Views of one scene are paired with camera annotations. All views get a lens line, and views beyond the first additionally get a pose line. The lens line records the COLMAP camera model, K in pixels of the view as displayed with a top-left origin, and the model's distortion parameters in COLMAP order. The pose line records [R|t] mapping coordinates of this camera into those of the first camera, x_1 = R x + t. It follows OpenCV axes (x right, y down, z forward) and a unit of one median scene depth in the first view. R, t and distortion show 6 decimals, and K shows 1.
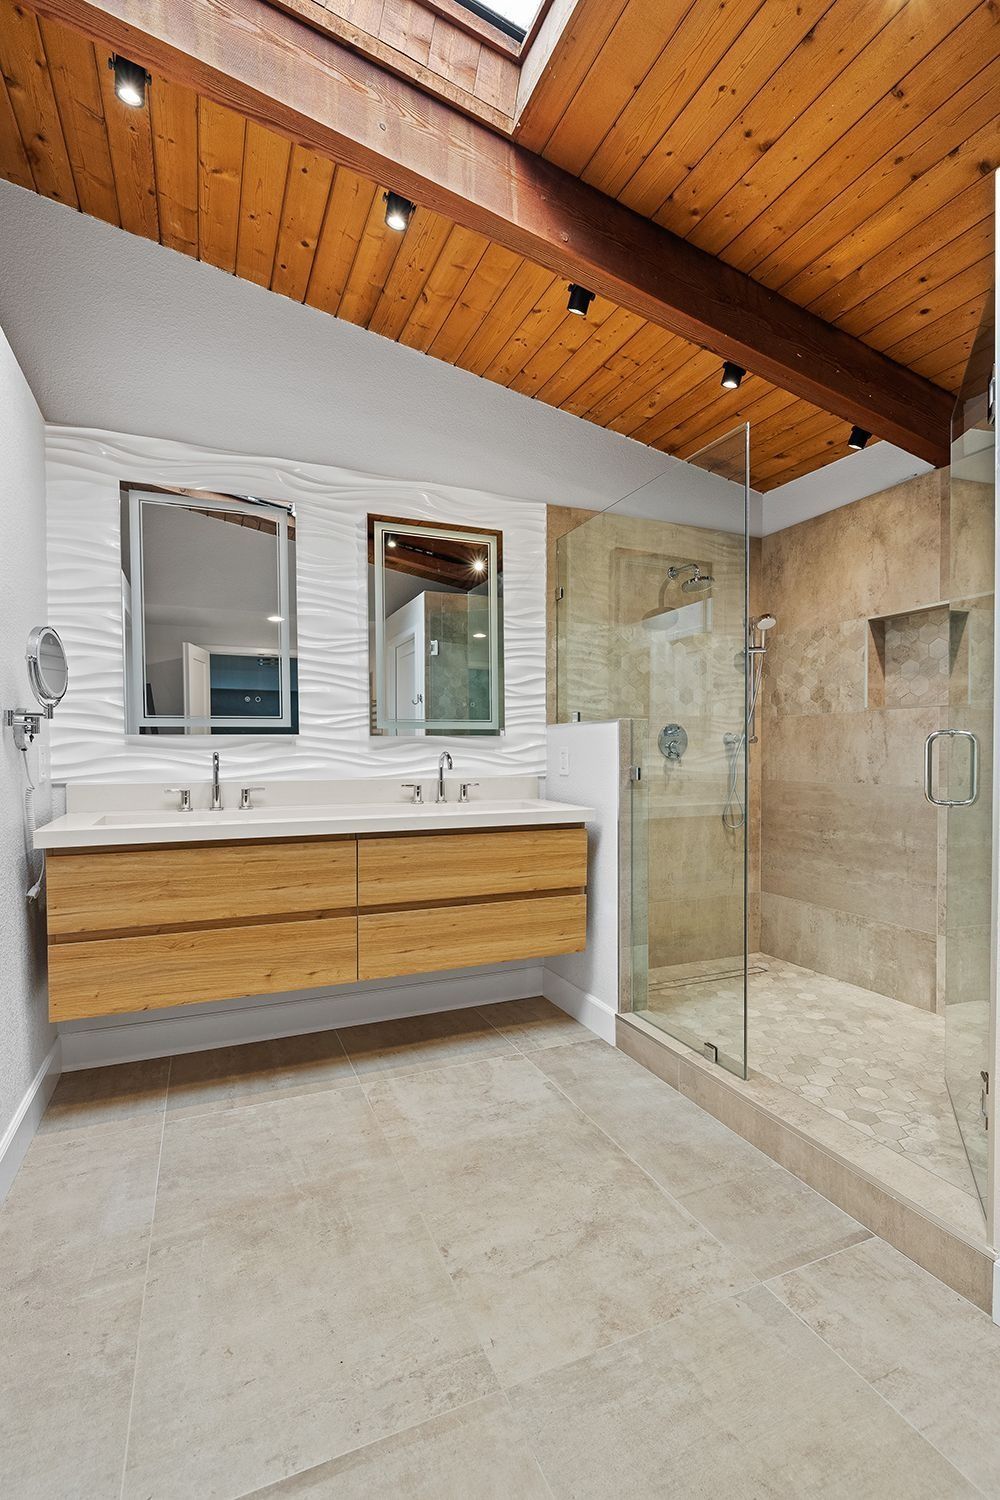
lens RADIAL K [[676.3, 0, 501.5], [0, 676.3, 763.0], [0, 0, 1]] dist [-0.006237, 0.000149]
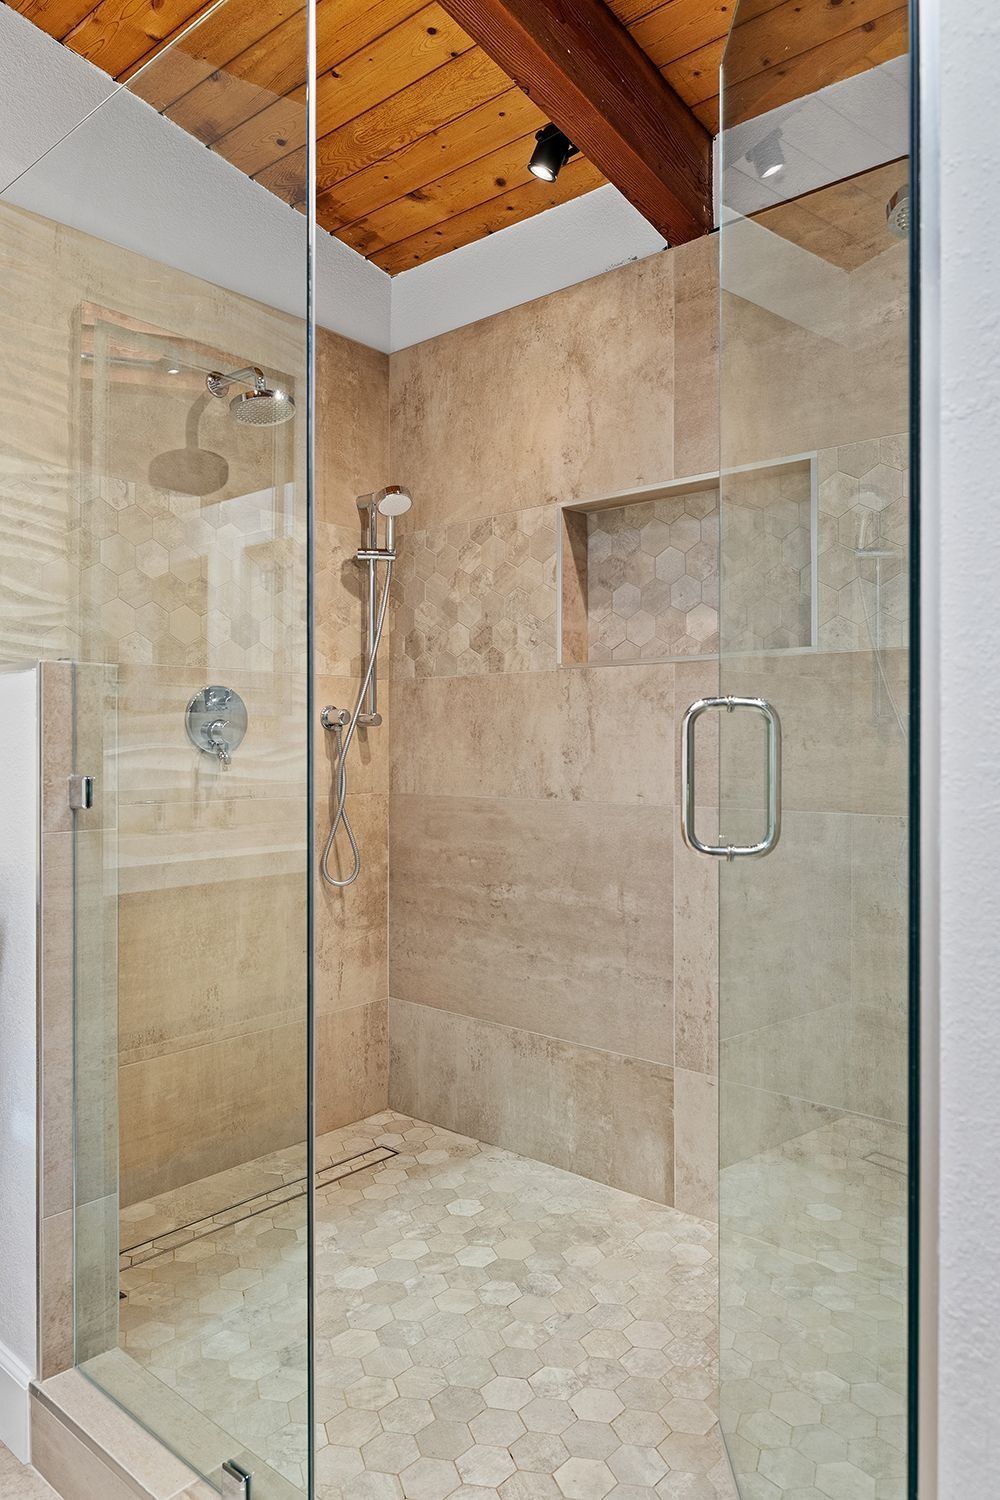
lens RADIAL K [[990.4, 0, 500.0], [0, 990.4, 747.2], [0, 0, 1]] dist [0.000992, 0.001427]
pose [[0.901583, 0.000715, 0.432605, 0.143378], [0.004898, 0.999918, -0.011860, -0.003329], [-0.432578, 0.012812, 0.901506, 0.287764]]
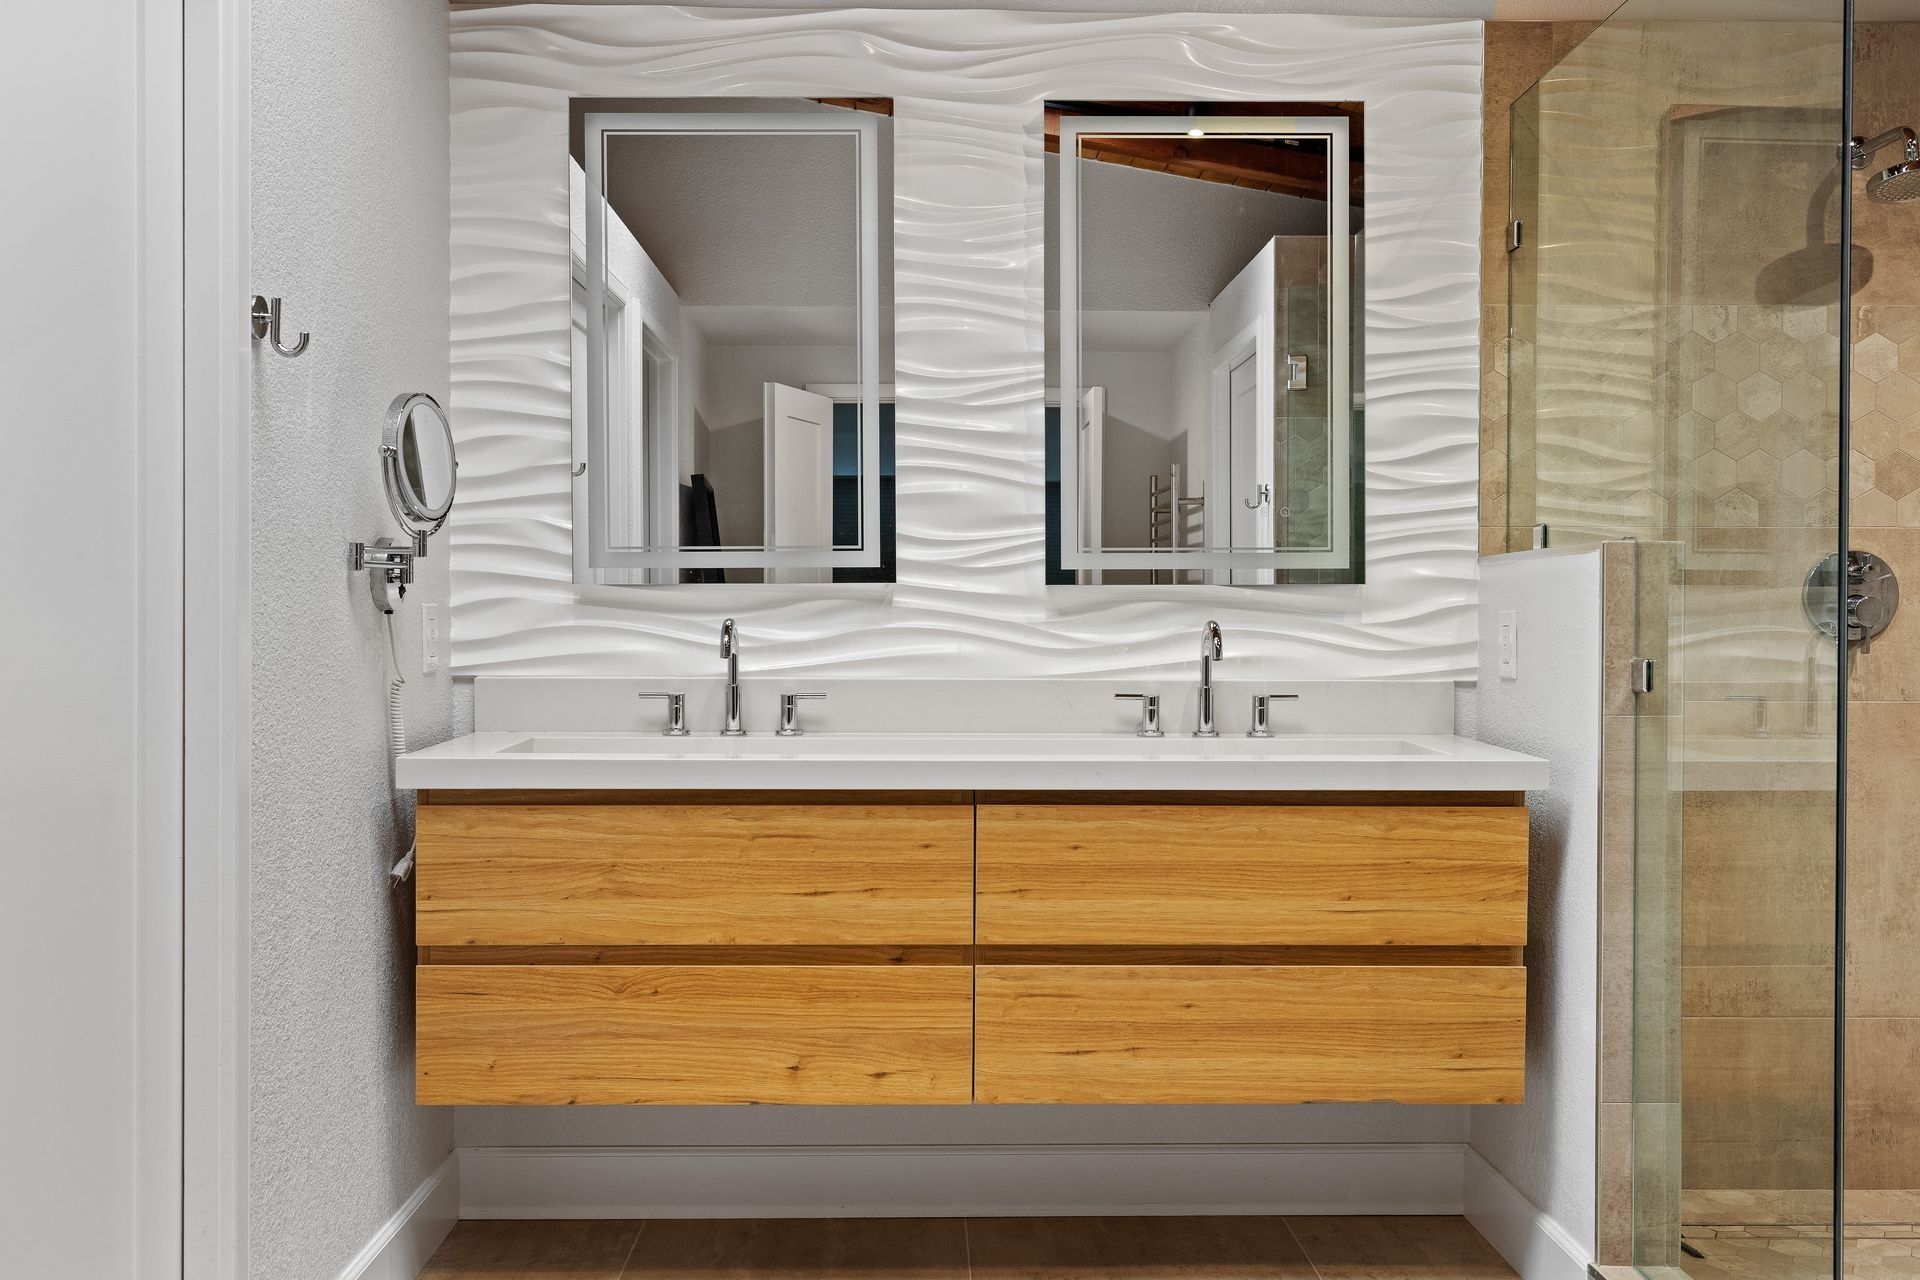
lens RADIAL K [[1756.2, 0, 958.3], [0, 1756.2, 634.0], [0, 0, 1]] dist [-0.001441, 0.008037]
pose [[0.926644, 0.007032, -0.375875, 0.183835], [-0.011314, 0.999894, -0.009186, 0.004270], [0.375771, 0.012765, 0.926625, -0.114675]]
